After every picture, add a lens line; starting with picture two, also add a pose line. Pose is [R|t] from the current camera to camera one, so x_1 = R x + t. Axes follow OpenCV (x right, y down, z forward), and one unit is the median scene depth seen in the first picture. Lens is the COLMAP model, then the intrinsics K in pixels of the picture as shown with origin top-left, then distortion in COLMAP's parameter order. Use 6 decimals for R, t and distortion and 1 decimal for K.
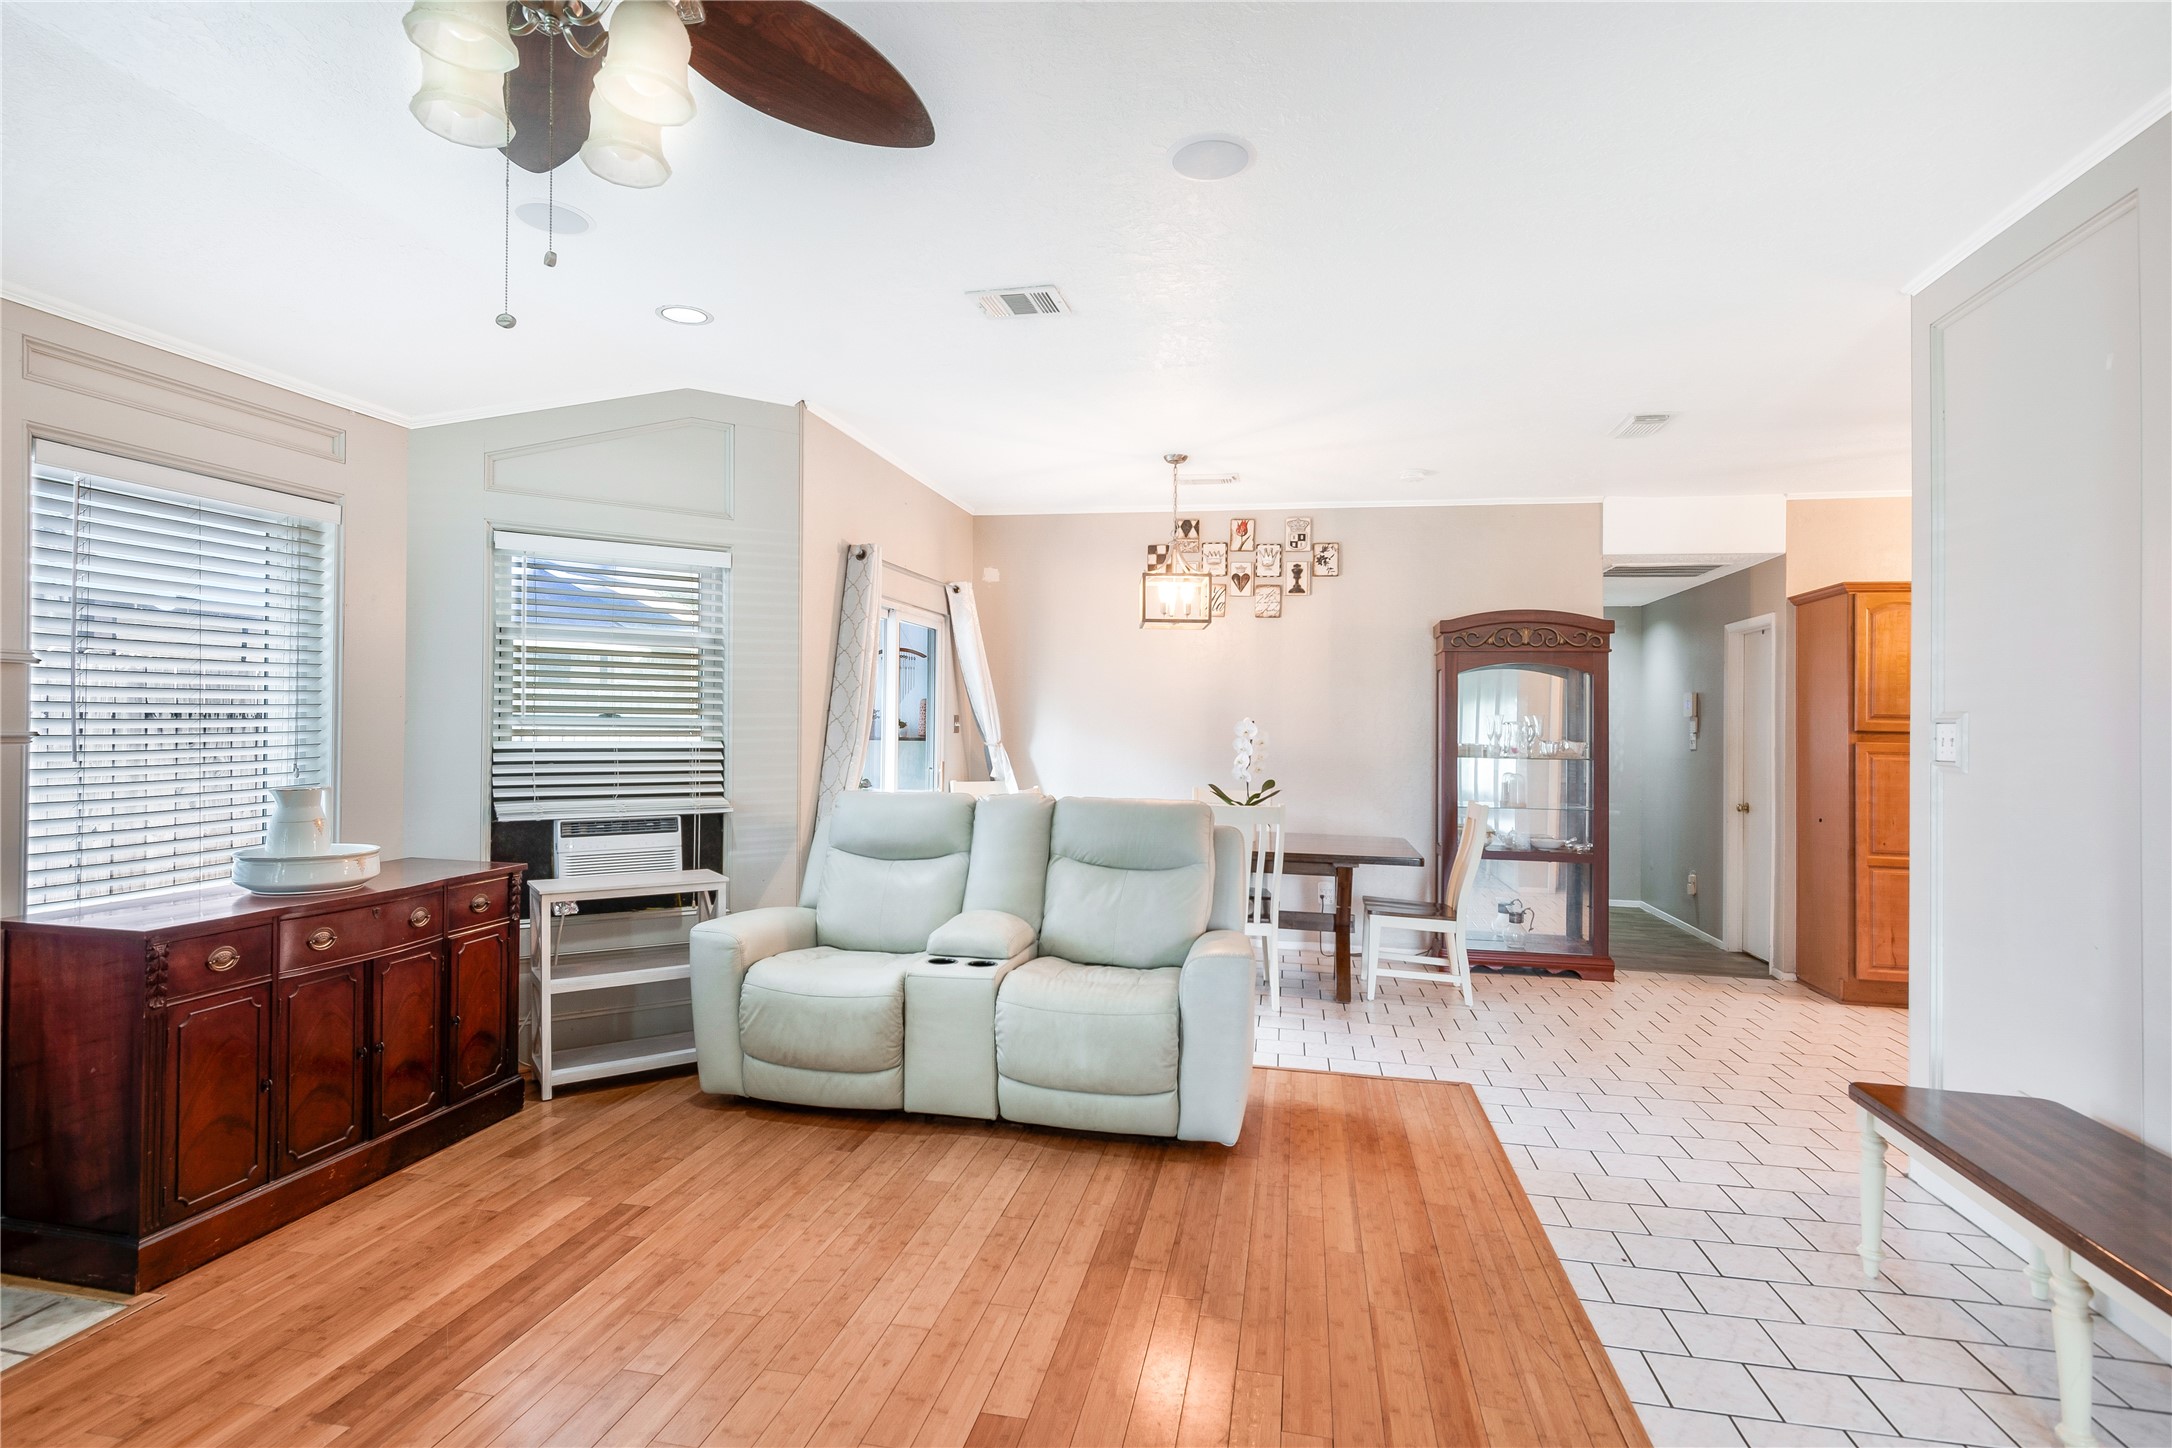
lens RADIAL K [[1060.2, 0, 1081.4], [0, 1060.2, 726.7], [0, 0, 1]] dist [0.016620, -0.010614]
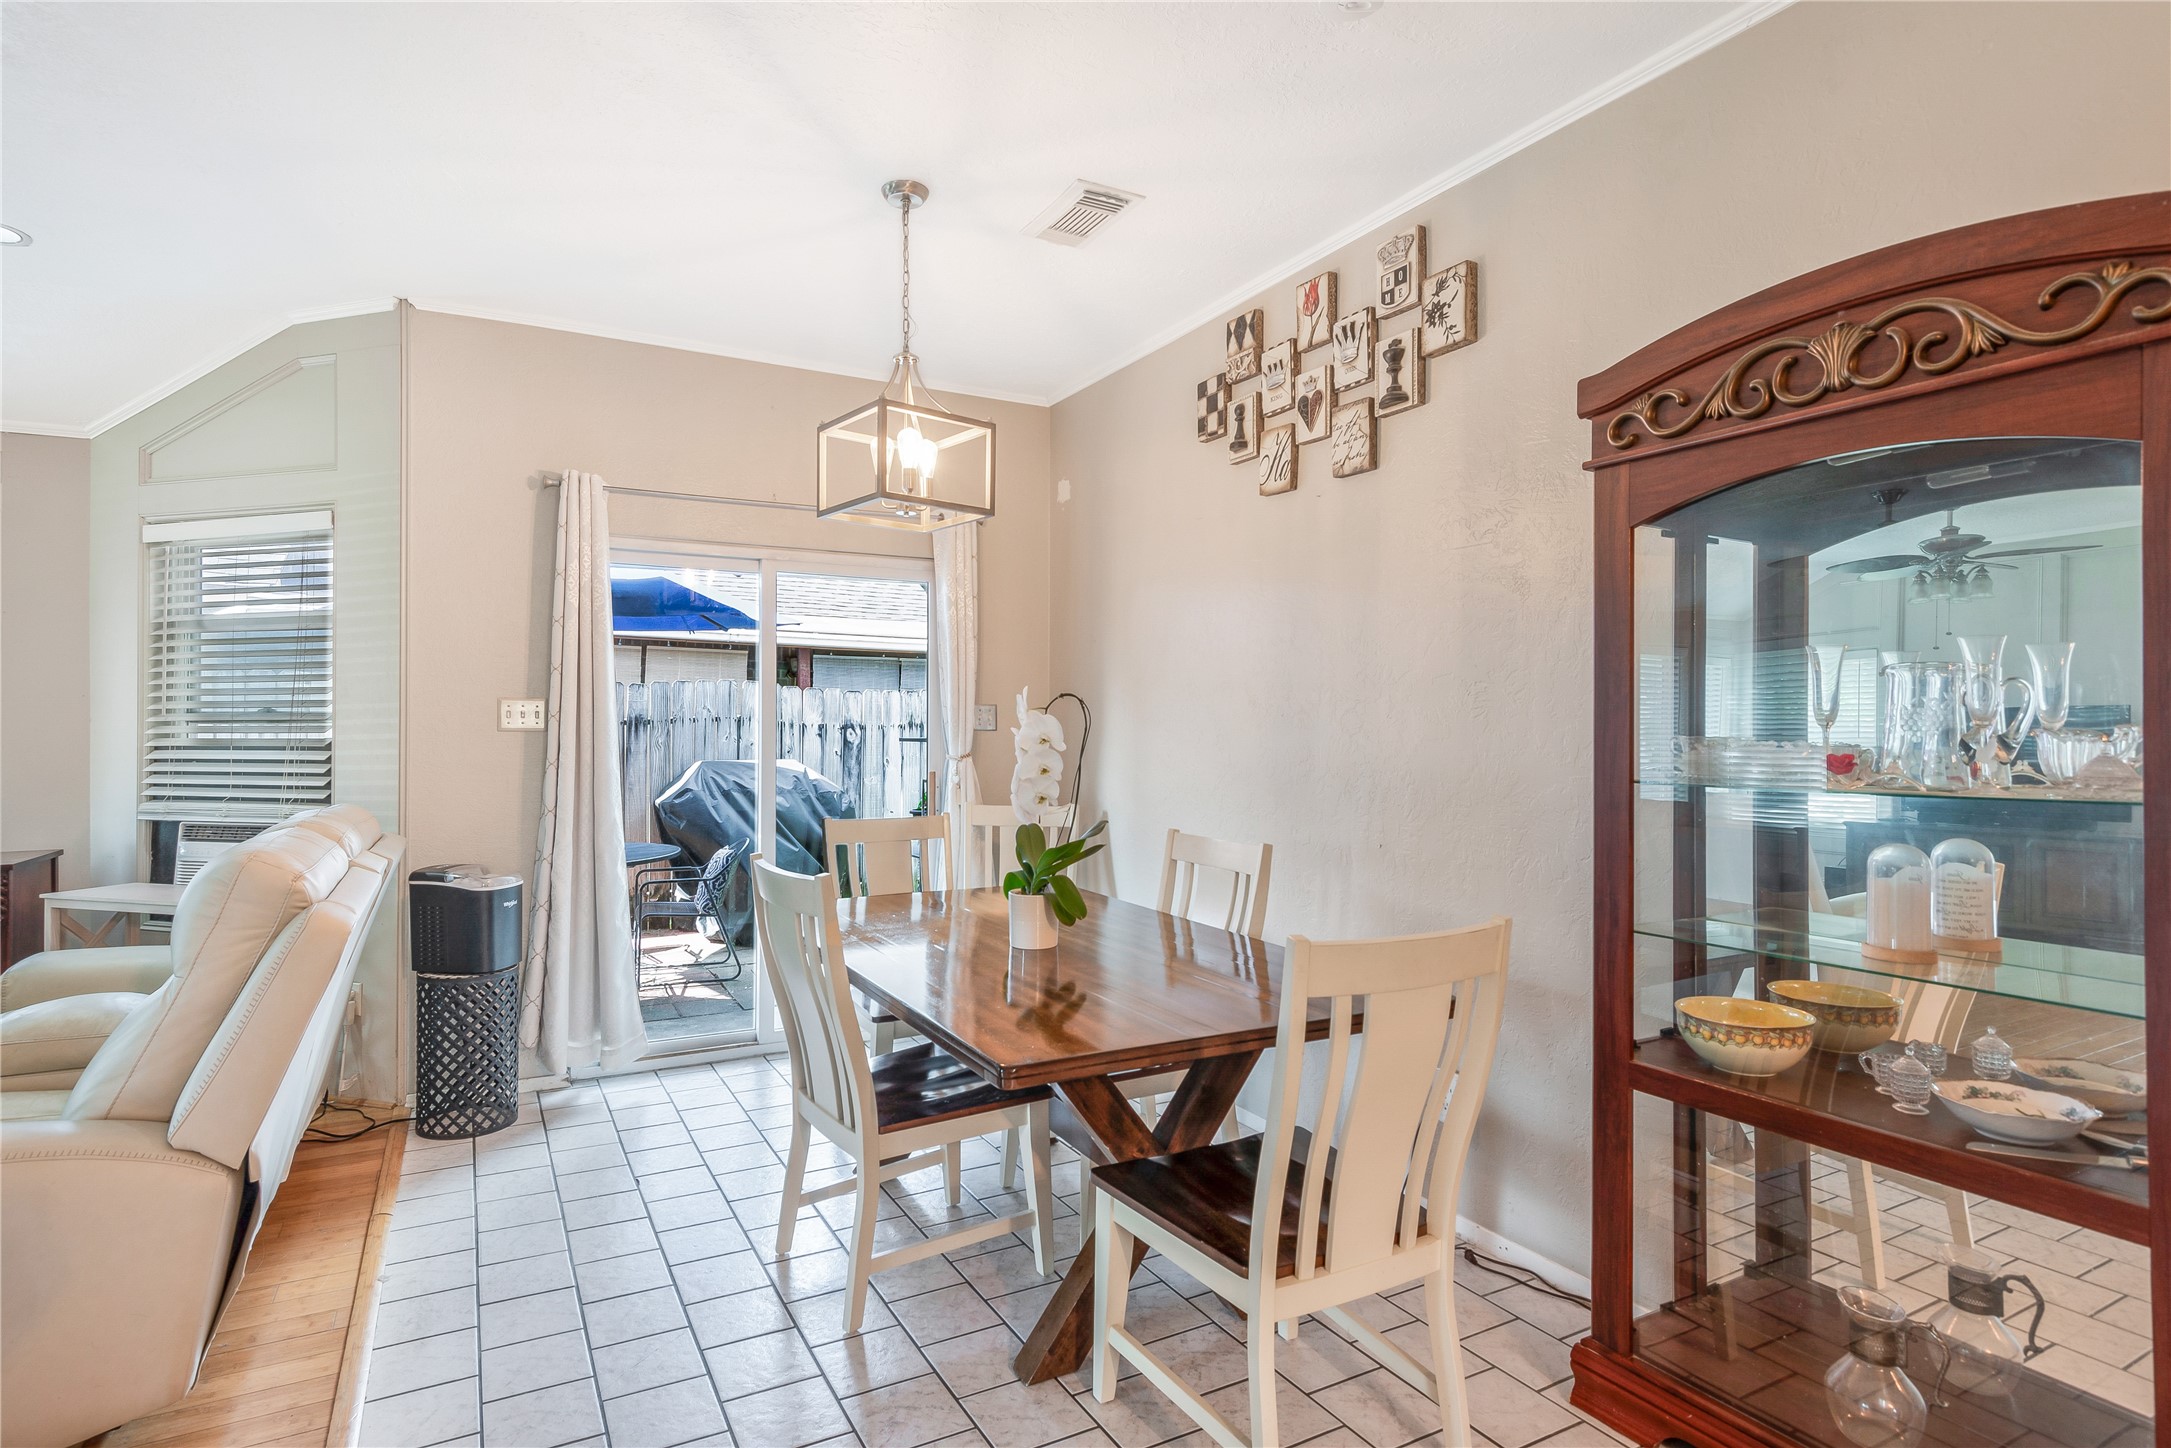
lens RADIAL K [[1059.7, 0, 1087.3], [0, 1059.7, 733.7], [0, 0, 1]] dist [0.016620, -0.010614]
pose [[0.646413, -0.003768, -0.762978, 0.458455], [0.008871, 0.999957, 0.002578, 0.008834], [0.762936, -0.008435, 0.646419, 0.613695]]
